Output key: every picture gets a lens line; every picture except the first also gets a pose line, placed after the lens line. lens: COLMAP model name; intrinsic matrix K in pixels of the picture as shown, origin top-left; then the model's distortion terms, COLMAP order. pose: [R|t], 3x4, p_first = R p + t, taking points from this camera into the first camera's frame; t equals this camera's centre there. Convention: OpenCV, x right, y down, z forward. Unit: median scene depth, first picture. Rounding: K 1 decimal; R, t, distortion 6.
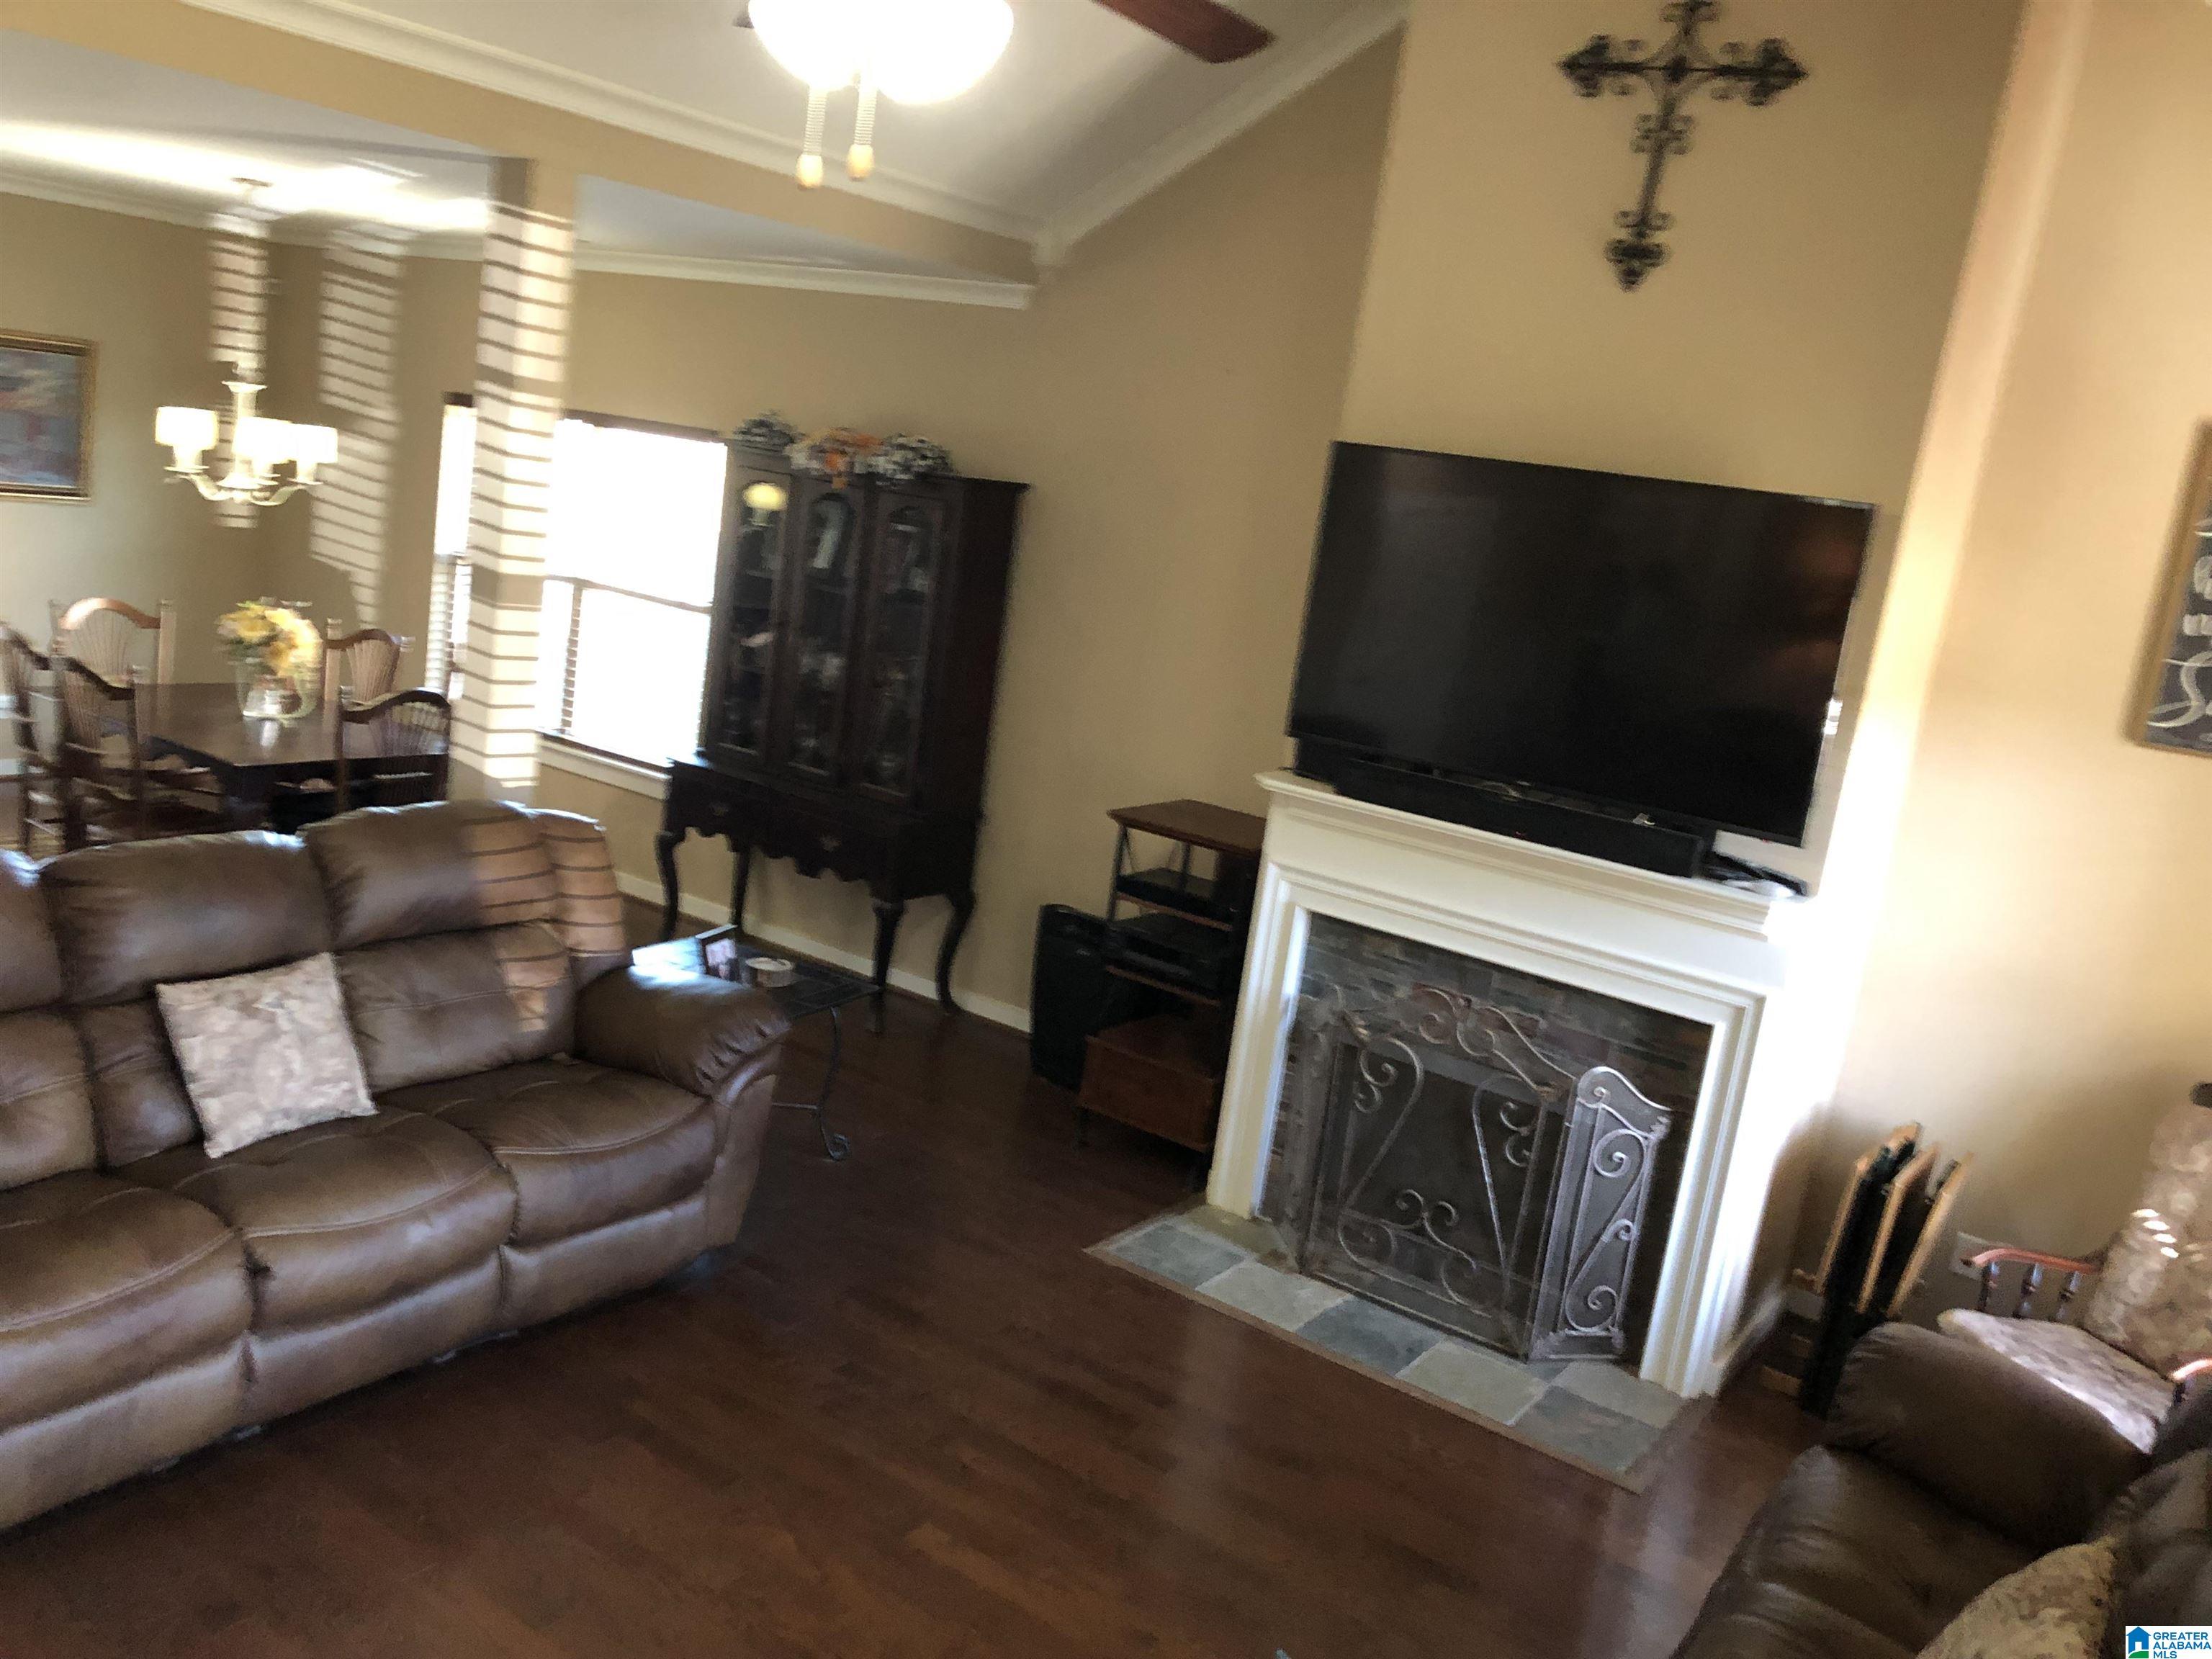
lens RADIAL K [[1816.7, 0, 1115.6], [0, 1816.7, 823.1], [0, 0, 1]] dist [0.043753, -0.053416]
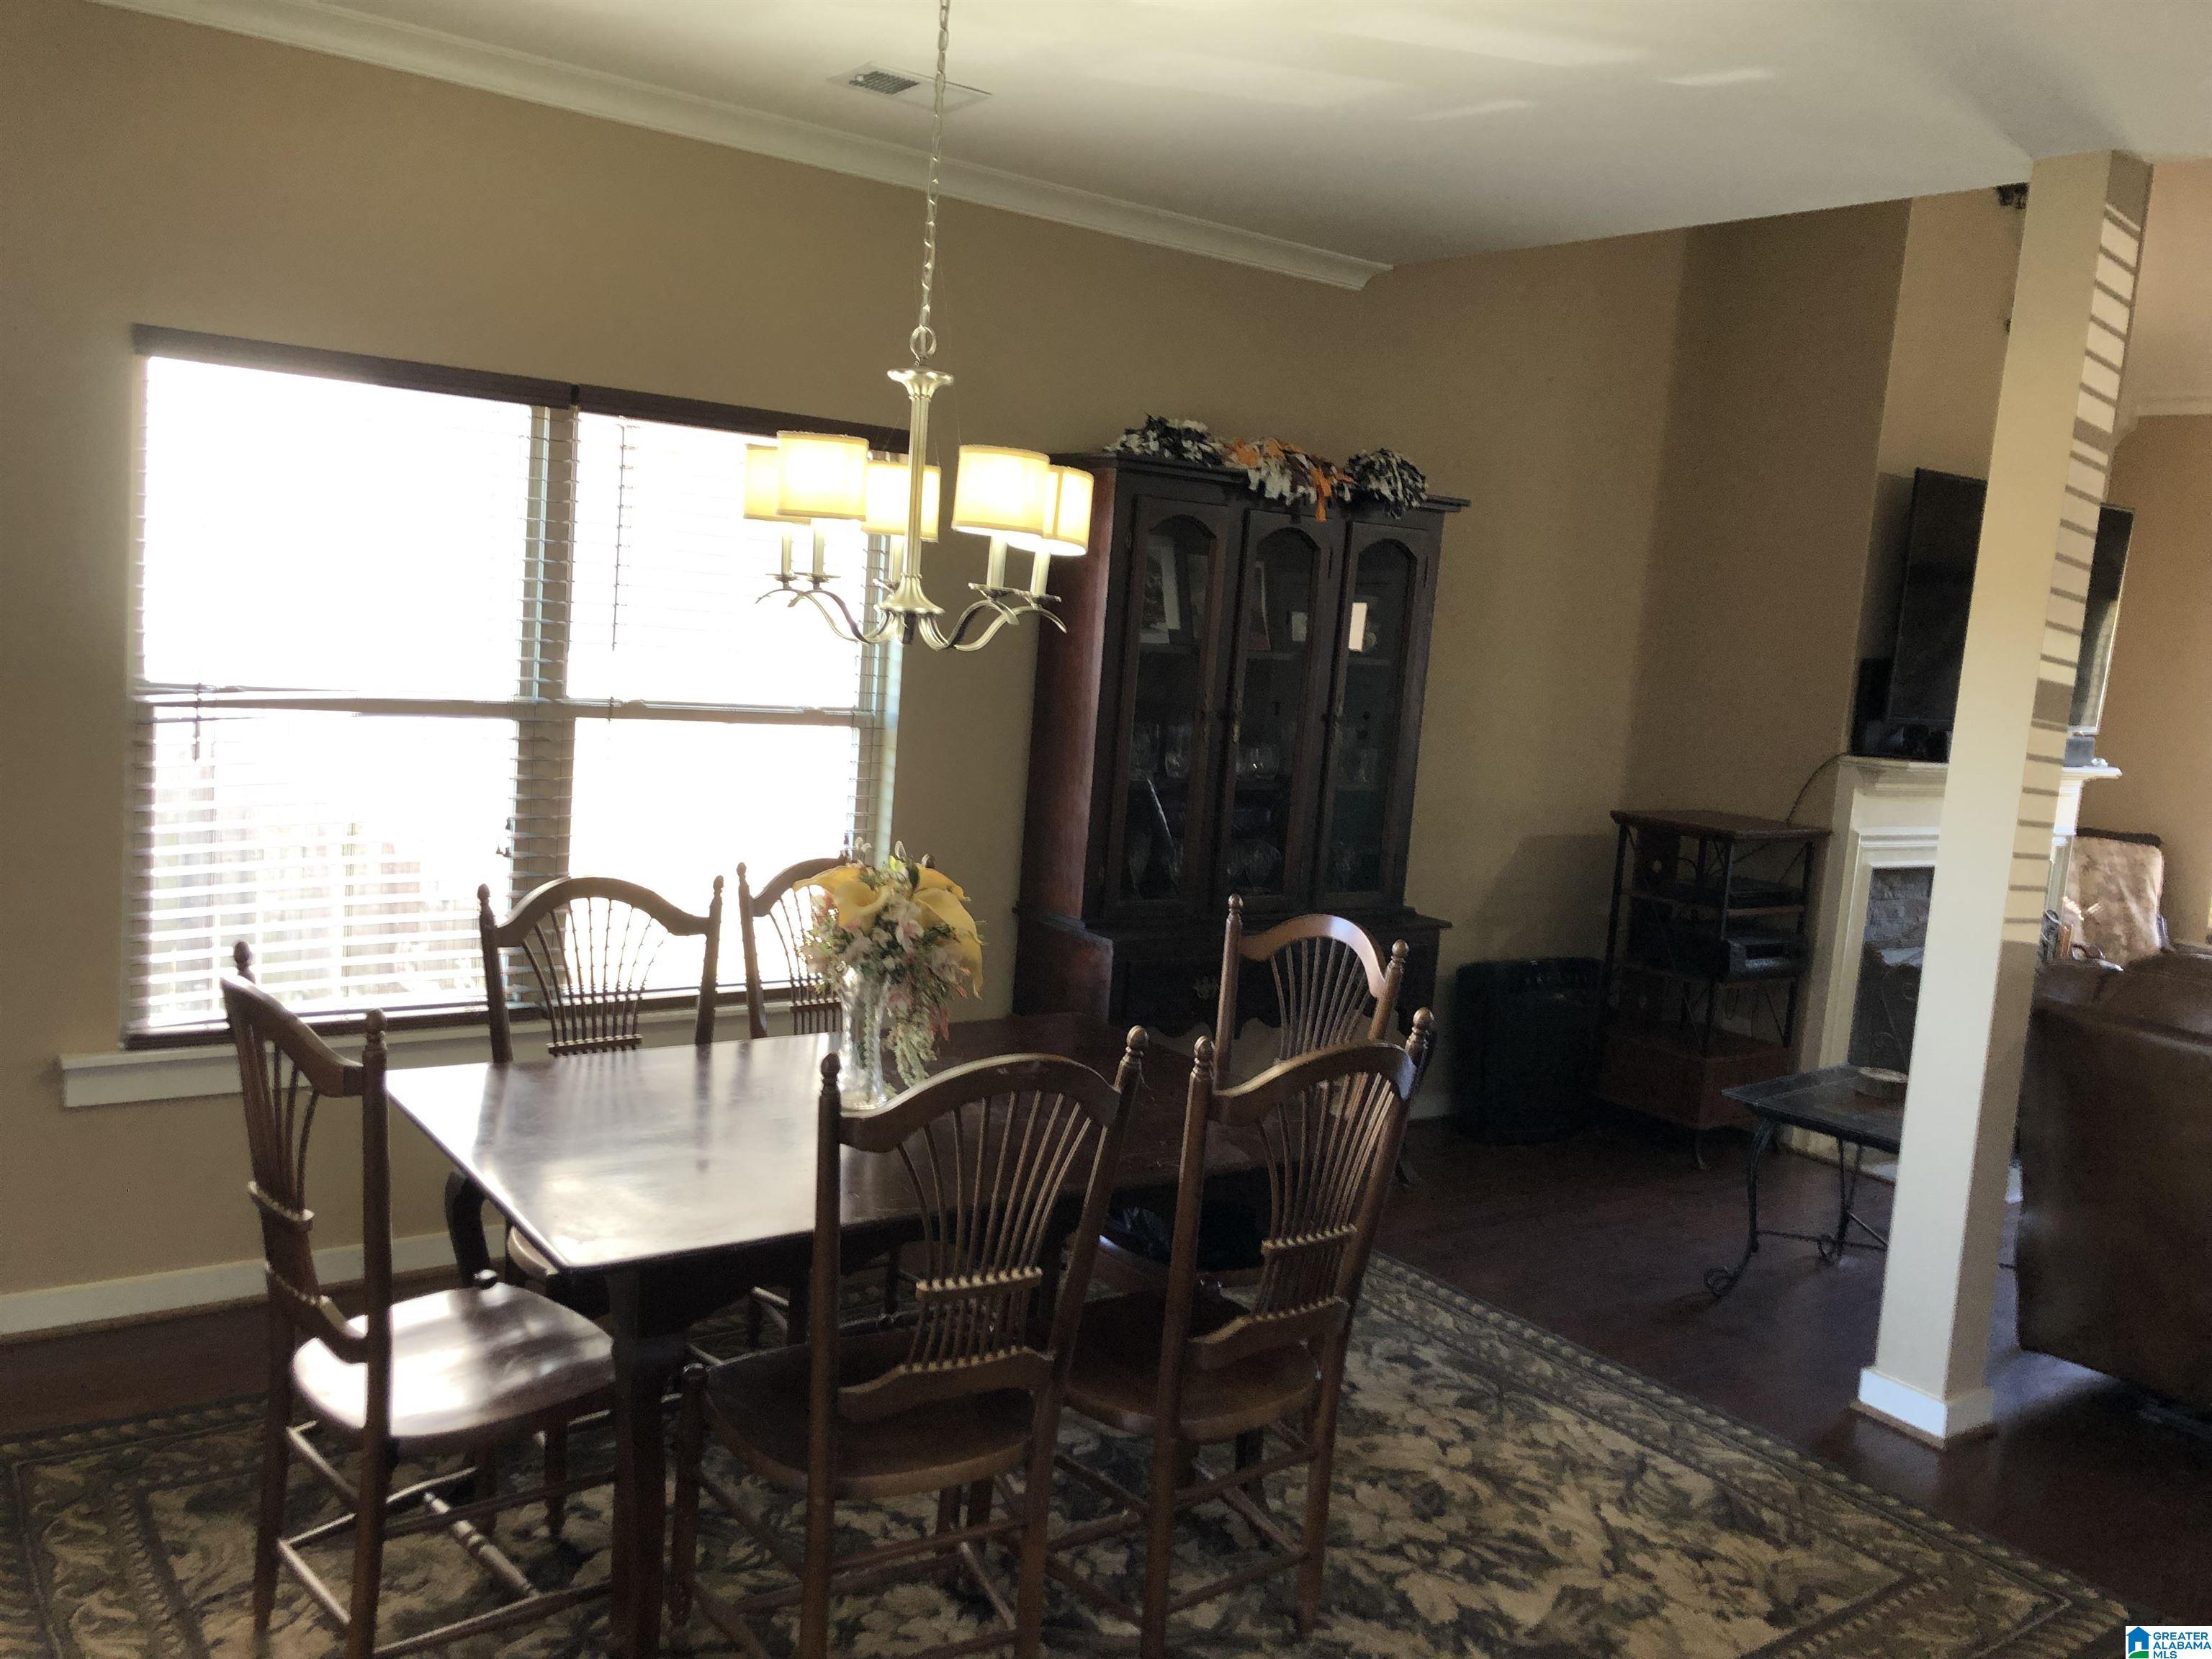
lens RADIAL K [[1816.7, 0, 1066.3], [0, 1816.7, 805.5], [0, 0, 1]] dist [0.043753, -0.053416]
pose [[0.343469, -0.212095, 0.914901, -1.234513], [0.149965, 0.974052, 0.169508, -0.290781], [-0.927114, 0.078982, 0.366363, 1.139066]]
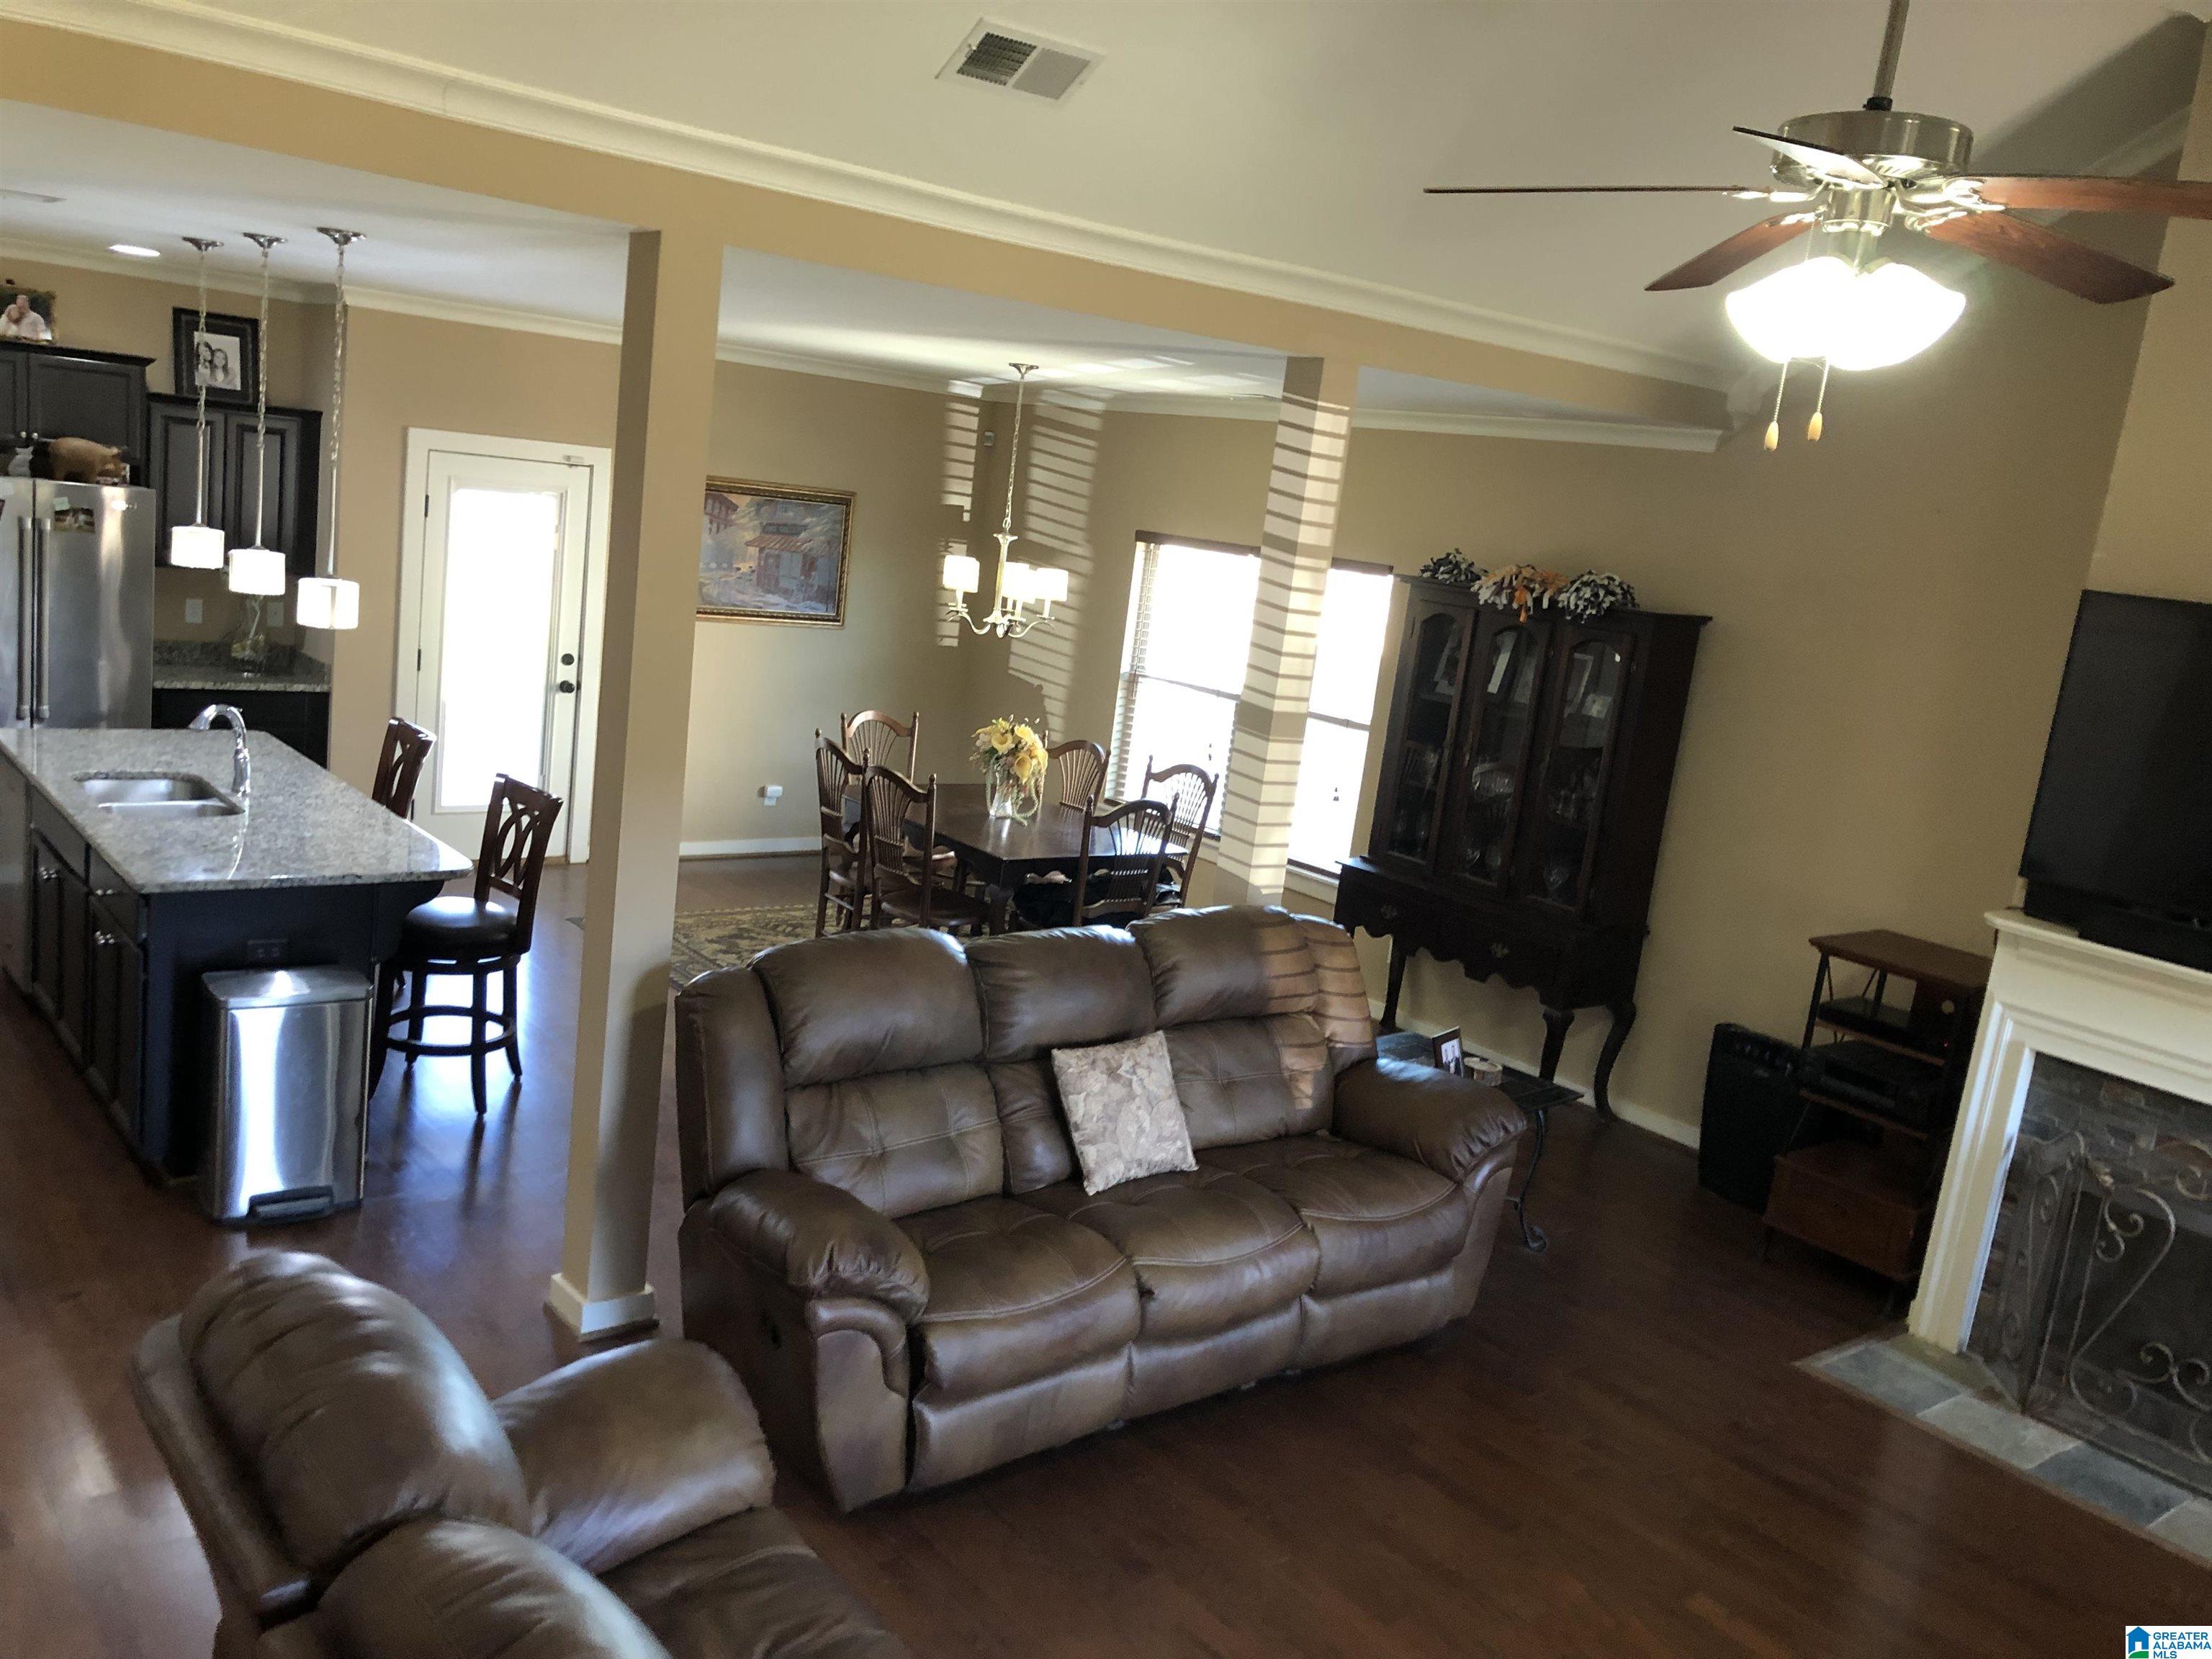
lens RADIAL K [[1816.7, 0, 1053.7], [0, 1816.7, 829.1], [0, 0, 1]] dist [0.043753, -0.053416]
pose [[0.952941, 0.034462, -0.301190, -0.120794], [-0.047272, 0.998257, -0.035345, -0.014028], [0.299447, 0.047920, 0.952909, -0.143389]]
